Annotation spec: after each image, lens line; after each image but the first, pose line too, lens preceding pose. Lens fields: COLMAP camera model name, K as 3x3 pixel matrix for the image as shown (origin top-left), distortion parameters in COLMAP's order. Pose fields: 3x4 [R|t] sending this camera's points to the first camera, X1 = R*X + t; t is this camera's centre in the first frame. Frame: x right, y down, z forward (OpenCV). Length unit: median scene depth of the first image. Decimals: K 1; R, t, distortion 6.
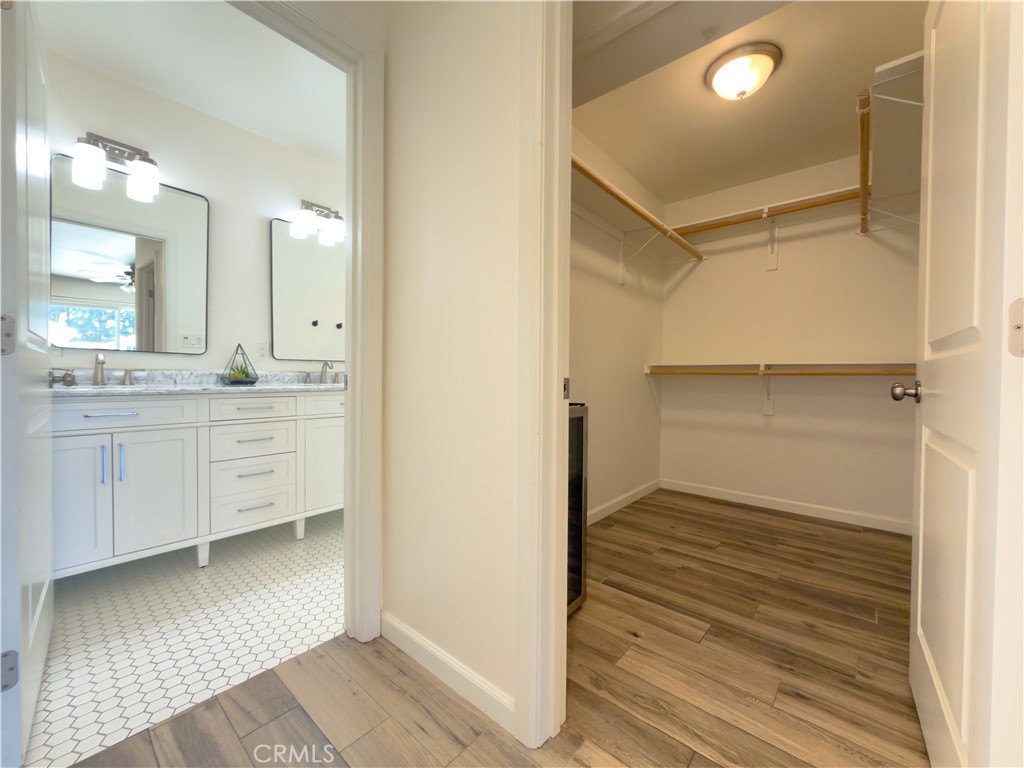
lens RADIAL K [[408.3, 0, 510.7], [0, 408.3, 382.9], [0, 0, 1]] dist [-0.001021, -0.000089]
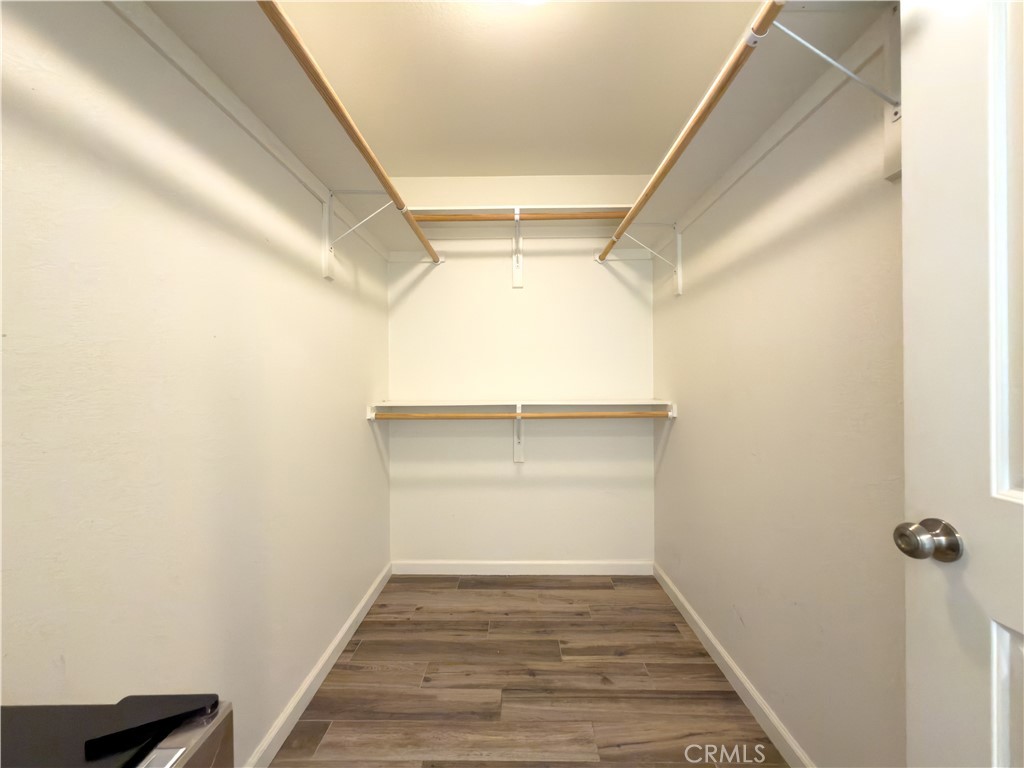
lens RADIAL K [[408.3, 0, 511.1], [0, 408.3, 387.5], [0, 0, 1]] dist [-0.001021, -0.000089]
pose [[0.765879, -0.024596, 0.642514, 0.095481], [0.027161, 0.999614, 0.005890, -0.082544], [-0.642411, 0.012940, 0.766251, 0.395257]]
